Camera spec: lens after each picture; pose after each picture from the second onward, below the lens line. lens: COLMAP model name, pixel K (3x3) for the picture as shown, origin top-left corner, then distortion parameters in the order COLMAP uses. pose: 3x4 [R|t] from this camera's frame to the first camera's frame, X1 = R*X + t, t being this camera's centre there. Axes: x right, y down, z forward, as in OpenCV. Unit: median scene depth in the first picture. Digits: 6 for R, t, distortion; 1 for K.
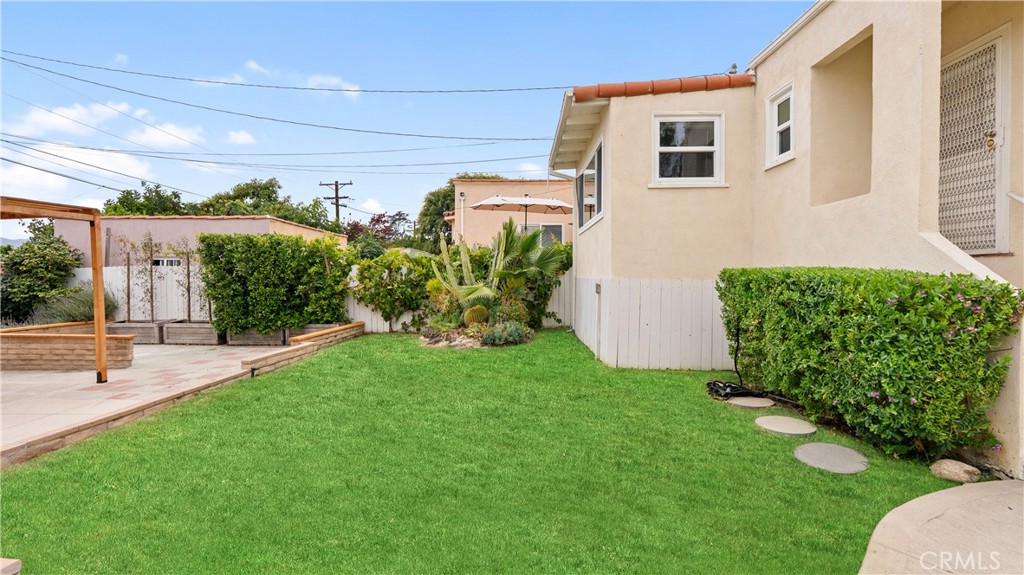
lens RADIAL K [[465.6, 0, 501.5], [0, 465.6, 270.9], [0, 0, 1]] dist [-0.001833, 0.000140]
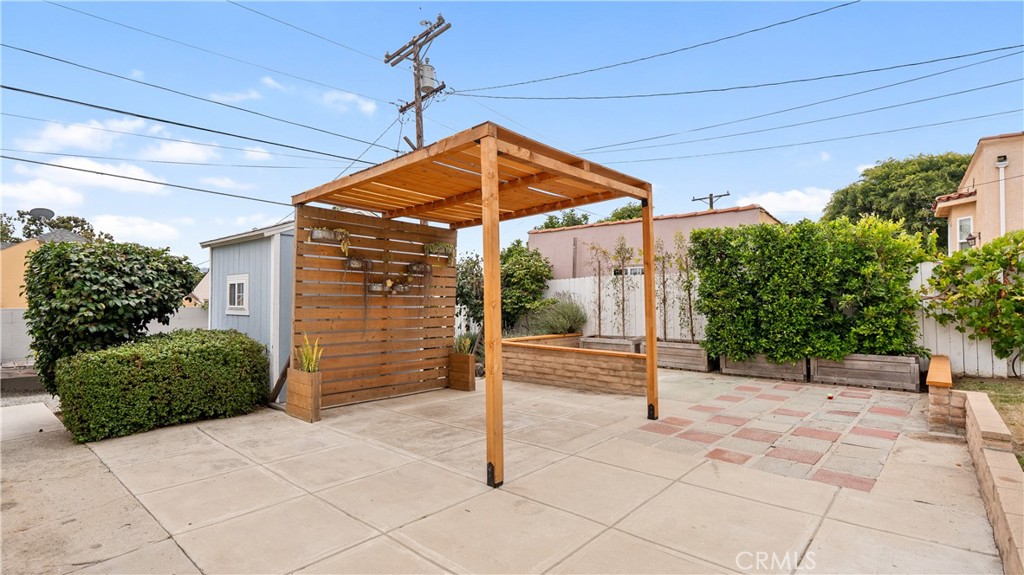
lens RADIAL K [[462.2, 0, 512.0], [0, 462.2, 287.5], [0, 0, 1]] dist [-0.003864, -0.000158]
pose [[0.779011, -0.018225, -0.626745, -0.387670], [0.007137, 0.999770, -0.020201, 0.031511], [0.626970, 0.011264, 0.778962, 0.196483]]
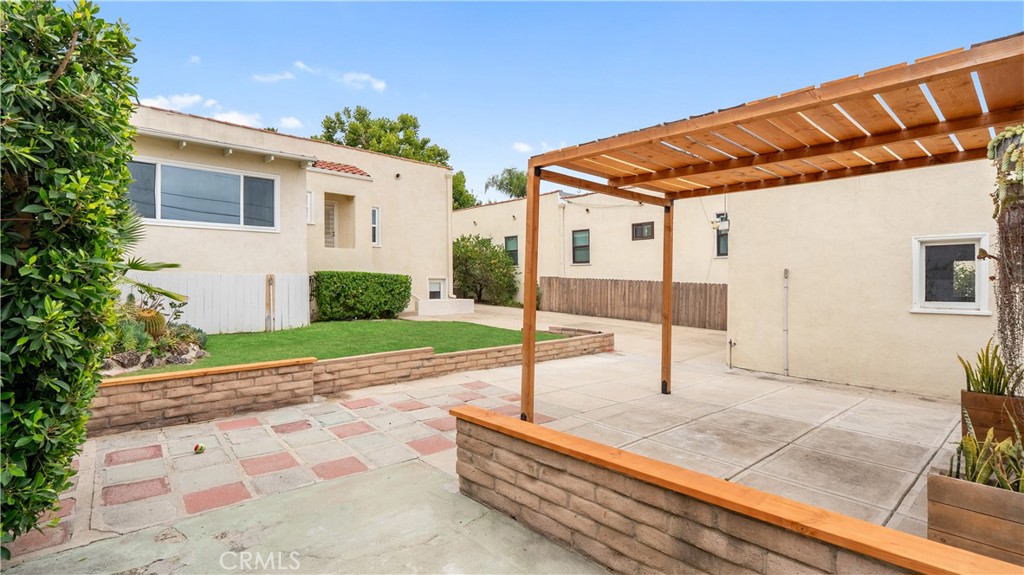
lens RADIAL K [[465.6, 0, 501.5], [0, 465.6, 270.9], [0, 0, 1]] dist [-0.001833, 0.000140]
pose [[-0.693080, 0.014240, 0.720720, -0.879668], [-0.011030, 0.999478, -0.030354, 0.027947], [-0.720776, -0.028987, -0.692562, 0.997510]]
